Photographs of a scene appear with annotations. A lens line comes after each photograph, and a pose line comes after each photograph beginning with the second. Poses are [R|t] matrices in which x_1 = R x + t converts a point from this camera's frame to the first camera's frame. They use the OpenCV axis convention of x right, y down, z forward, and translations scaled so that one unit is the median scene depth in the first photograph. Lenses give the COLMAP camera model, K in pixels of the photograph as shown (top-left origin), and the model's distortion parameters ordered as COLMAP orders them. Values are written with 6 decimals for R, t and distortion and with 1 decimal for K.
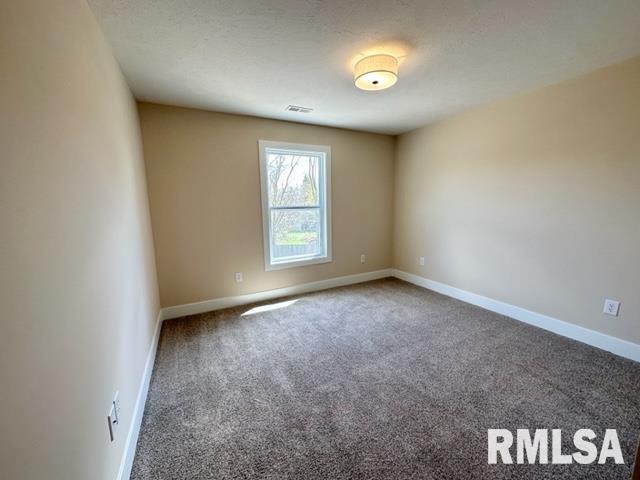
lens RADIAL K [[253.3, 0, 320.0], [0, 253.3, 240.0], [0, 0, 1]] dist [-0.003395, 0.000327]
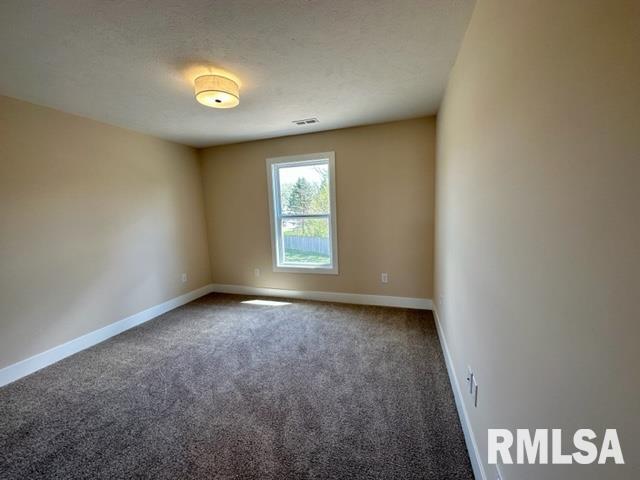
lens RADIAL K [[253.3, 0, 320.0], [0, 253.3, 240.0], [0, 0, 1]] dist [-0.003395, 0.000327]
pose [[0.701023, 0.078152, -0.708843, 0.721667], [-0.084211, 0.996094, 0.026541, -0.065728], [0.708149, 0.041086, 0.704867, 0.328065]]
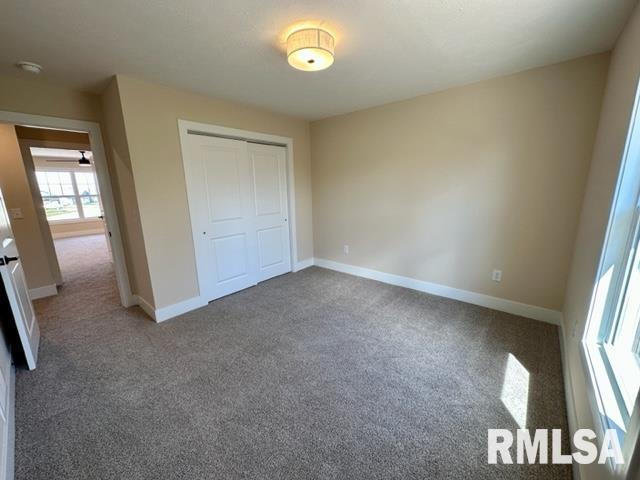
lens RADIAL K [[253.3, 0, 320.0], [0, 253.3, 240.0], [0, 0, 1]] dist [-0.003395, 0.000327]
pose [[-0.925964, 0.116978, -0.359035, 0.330017], [-0.018992, 0.935176, 0.353675, -0.197897], [0.377133, 0.334309, -0.863718, 1.131197]]
